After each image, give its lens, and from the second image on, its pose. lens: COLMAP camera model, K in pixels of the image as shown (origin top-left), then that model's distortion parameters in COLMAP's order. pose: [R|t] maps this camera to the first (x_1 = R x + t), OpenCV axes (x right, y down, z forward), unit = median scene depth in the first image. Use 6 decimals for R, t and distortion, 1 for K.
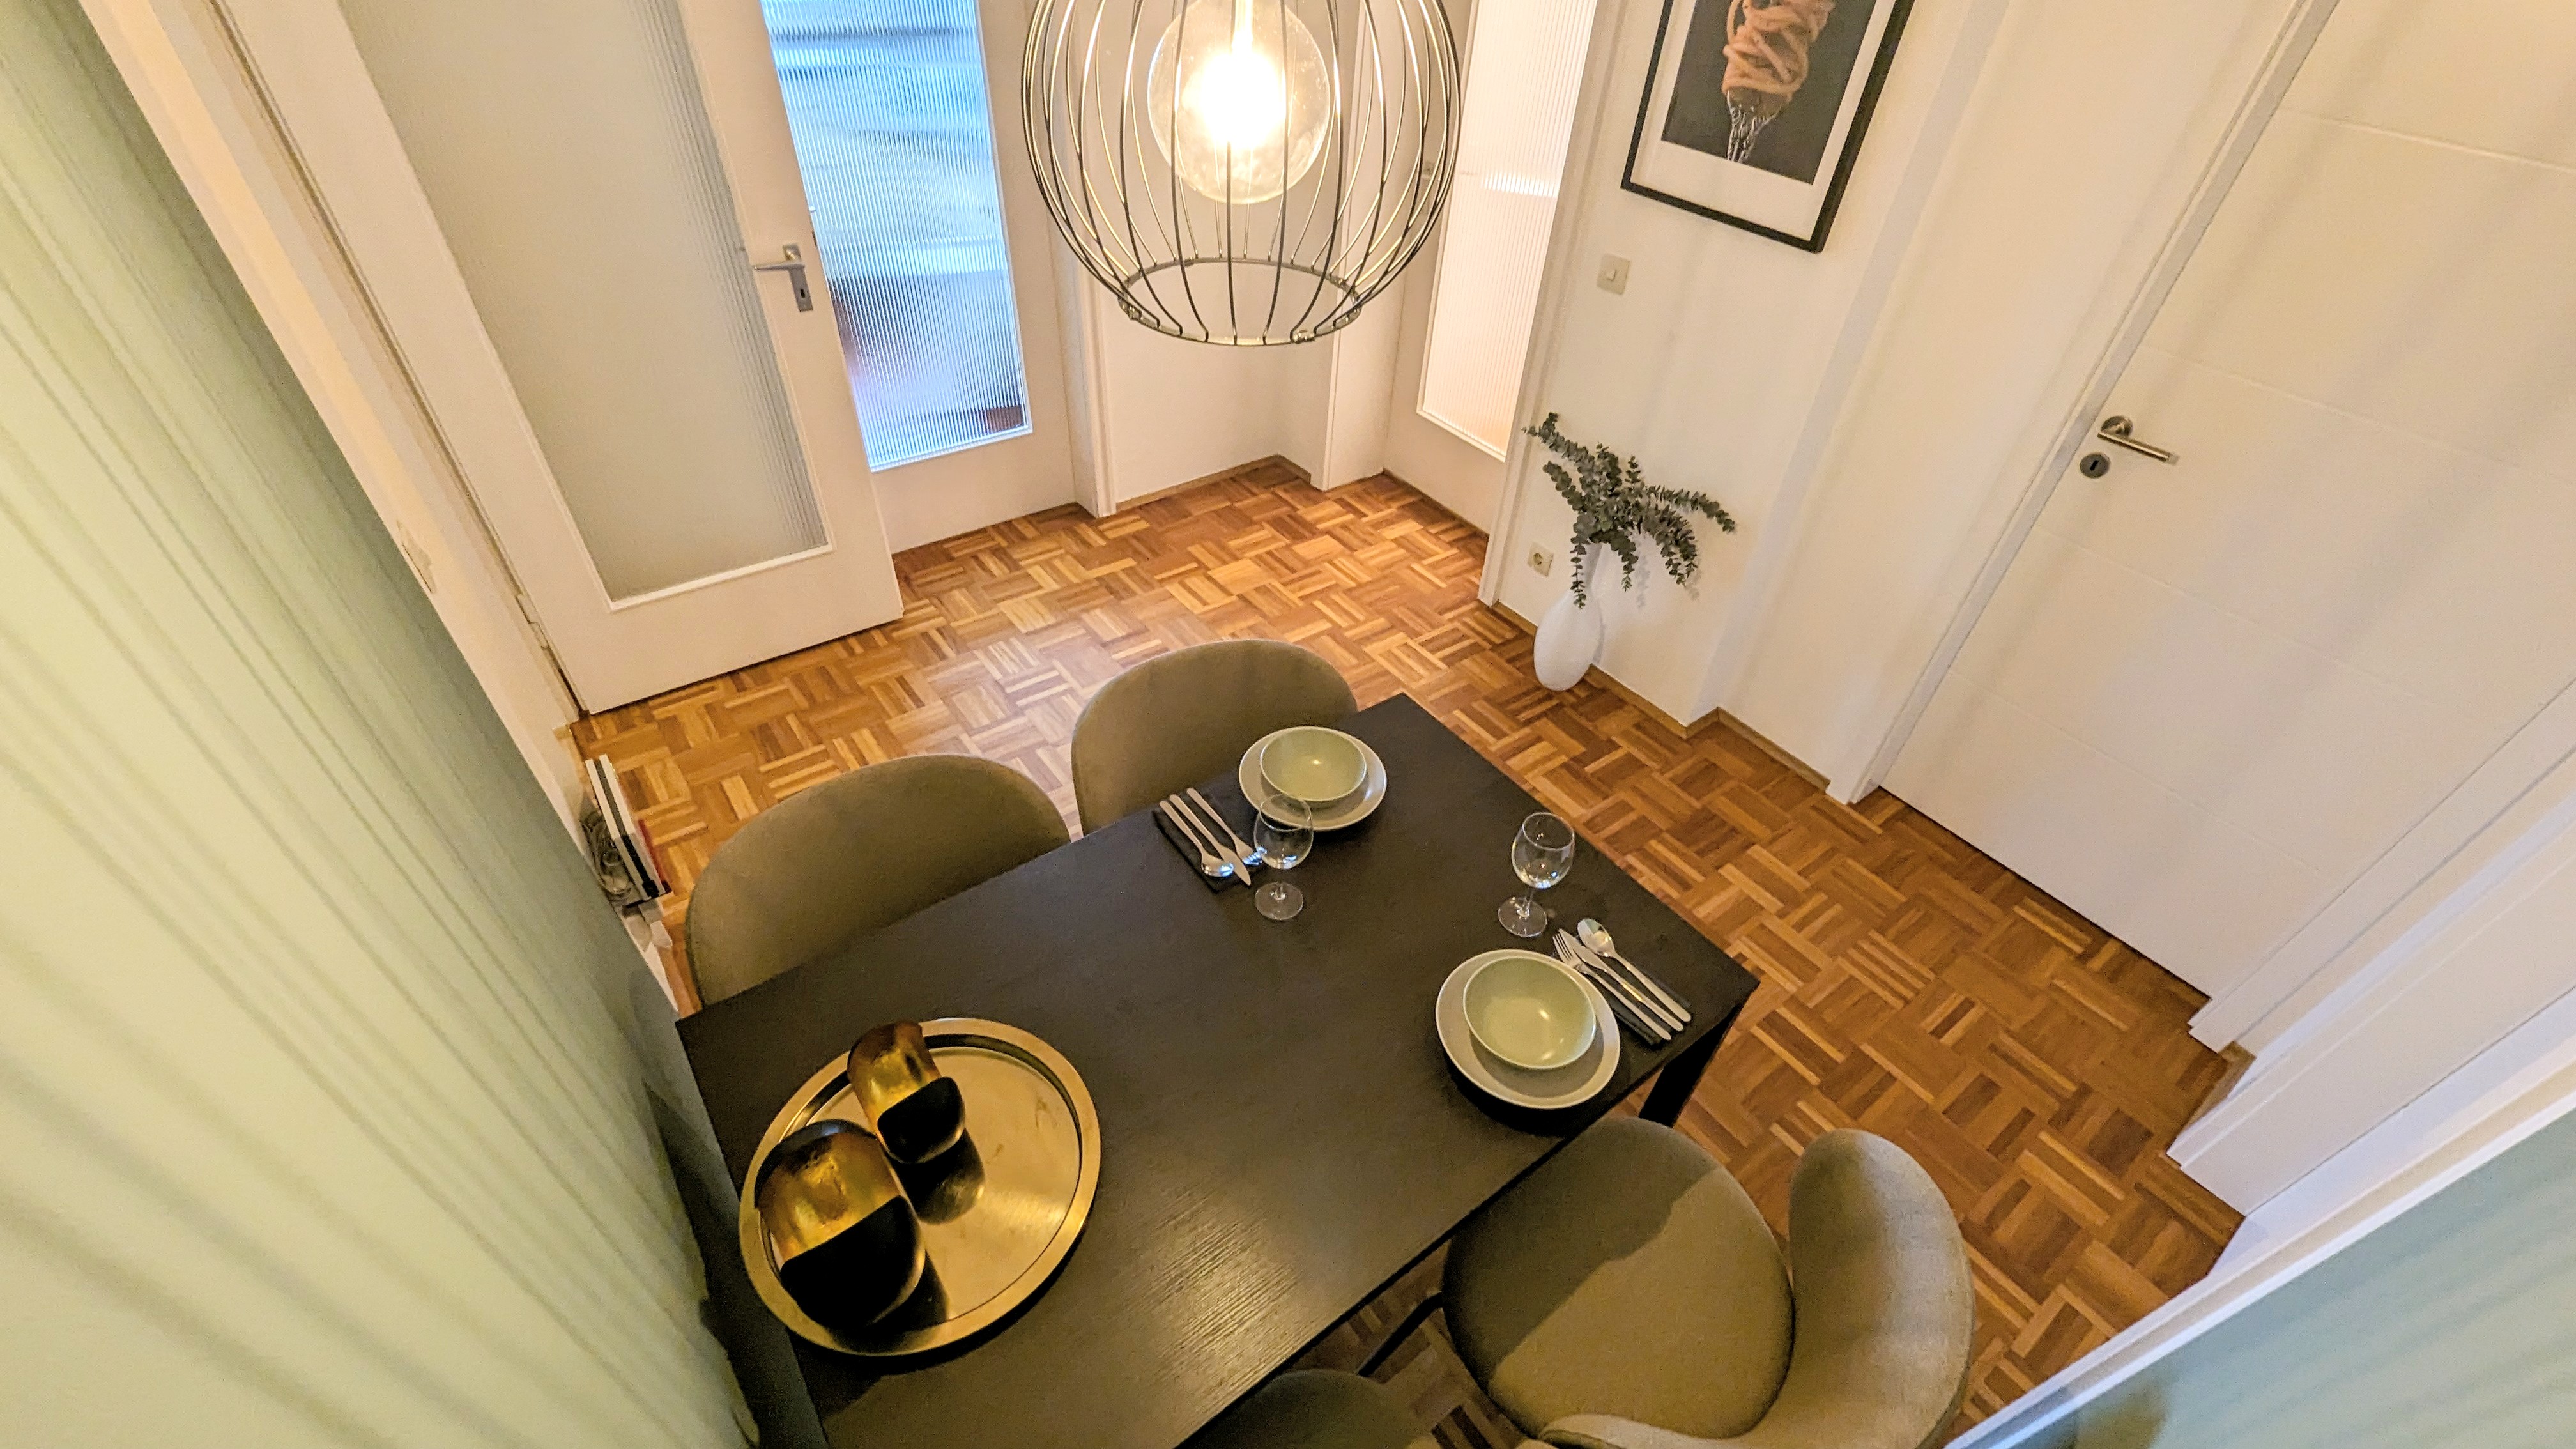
lens RADIAL K [[1059.8, 0, 1295.0], [0, 1059.8, 738.9], [0, 0, 1]] dist [-0.003712, 0.000027]
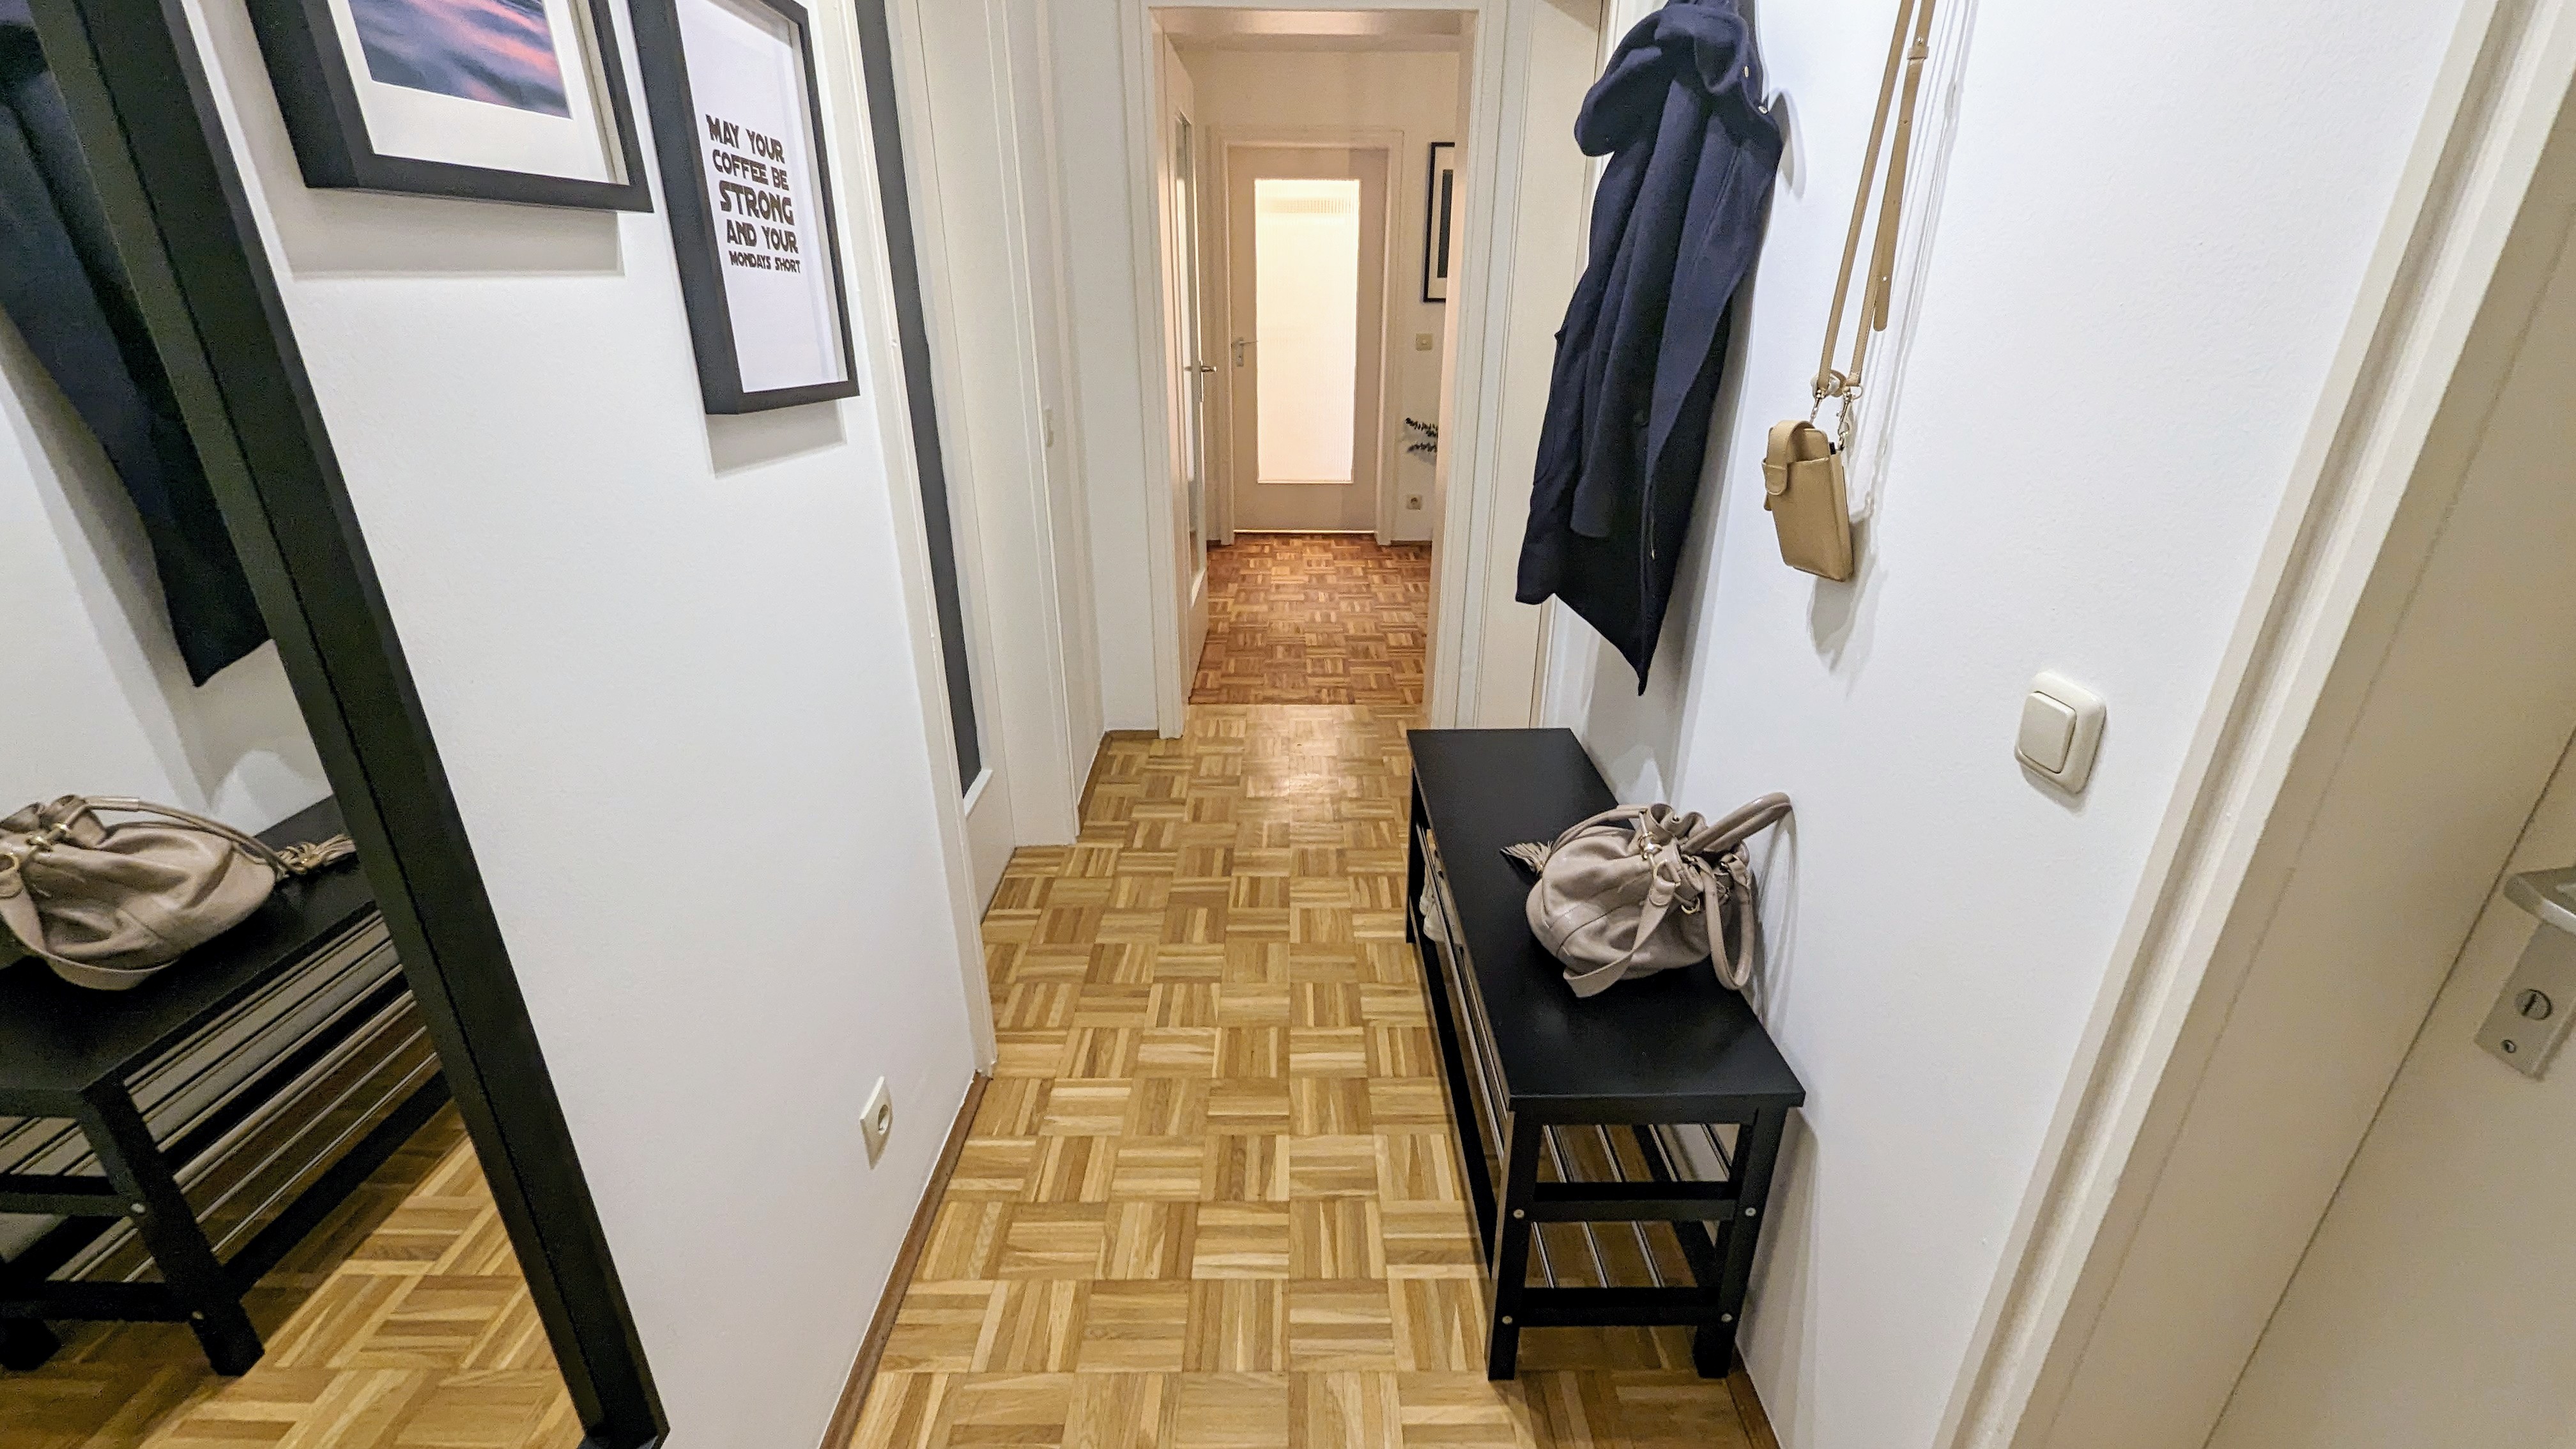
lens RADIAL K [[1059.8, 0, 1295.0], [0, 1059.8, 738.9], [0, 0, 1]] dist [-0.003712, 0.000027]
pose [[0.591386, -0.364595, 0.719259, -1.604679], [0.557382, 0.829392, -0.037866, 0.149715], [-0.582742, 0.423296, 0.693710, 0.017011]]
